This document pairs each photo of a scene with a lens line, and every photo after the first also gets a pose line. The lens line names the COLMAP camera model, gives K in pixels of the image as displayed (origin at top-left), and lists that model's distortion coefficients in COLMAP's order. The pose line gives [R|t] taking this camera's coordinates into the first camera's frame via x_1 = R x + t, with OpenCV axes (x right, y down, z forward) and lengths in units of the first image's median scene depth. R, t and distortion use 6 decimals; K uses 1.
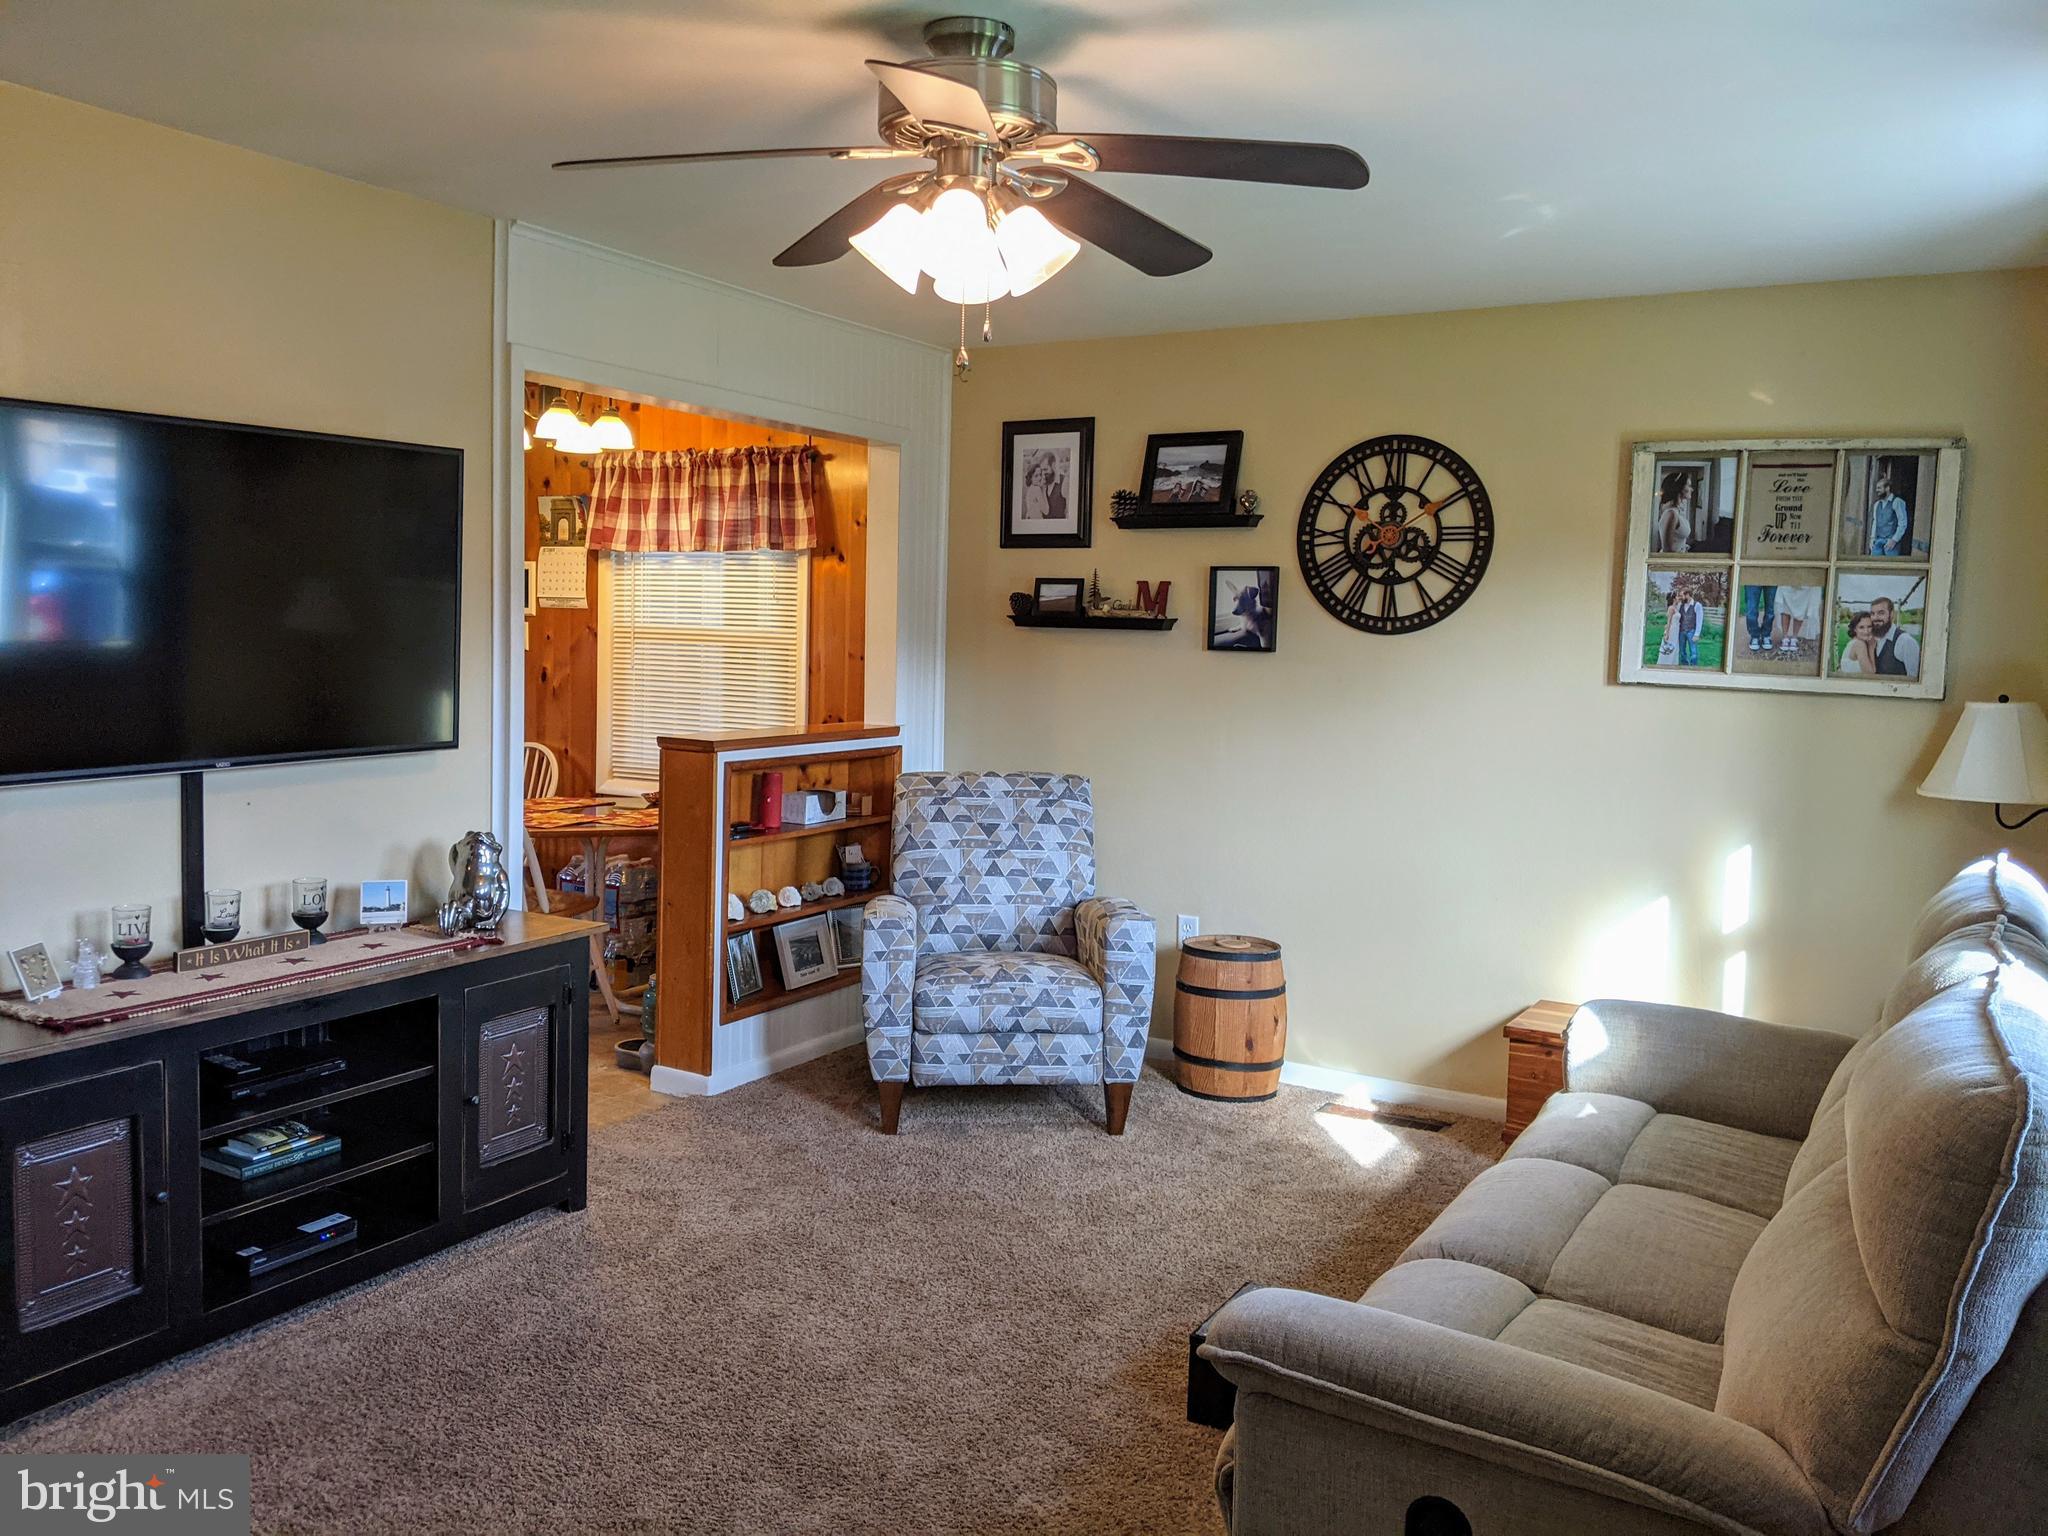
lens RADIAL K [[1639.4, 0, 1030.7], [0, 1639.4, 773.7], [0, 0, 1]] dist [0.113376, -0.141881]
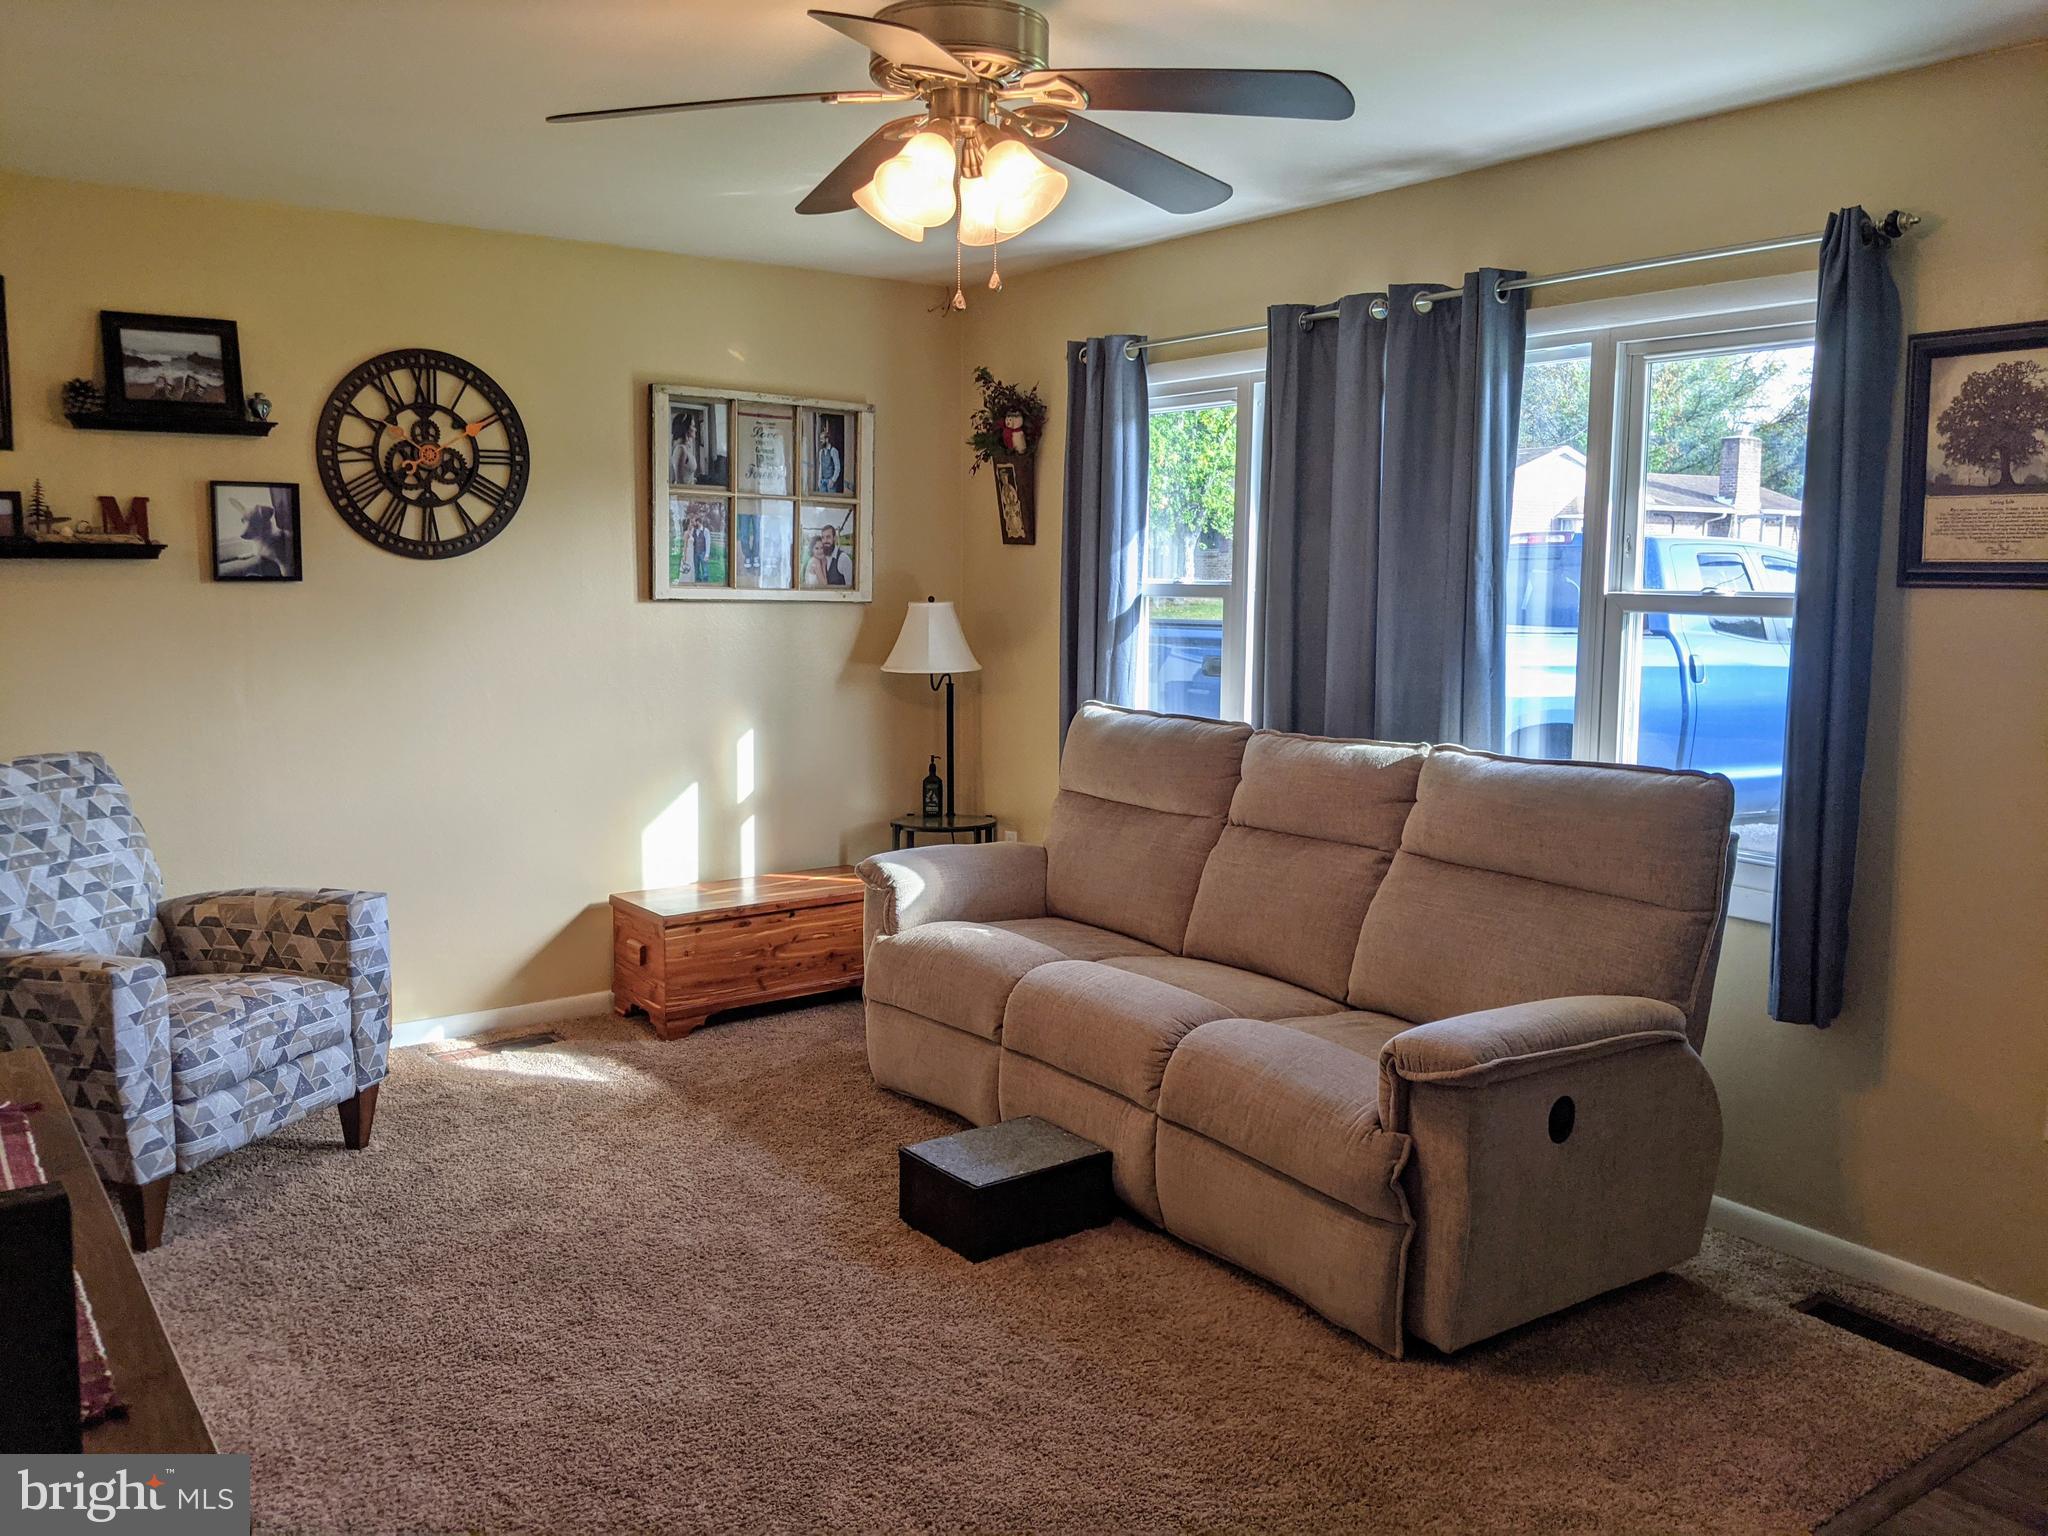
lens RADIAL K [[1639.4, 0, 1030.7], [0, 1639.4, 773.7], [0, 0, 1]] dist [0.113376, -0.141881]
pose [[0.409594, -0.147436, 0.900275, -0.533286], [0.084423, 0.988745, 0.123515, -0.051850], [-0.908353, 0.025413, 0.417431, 0.288042]]
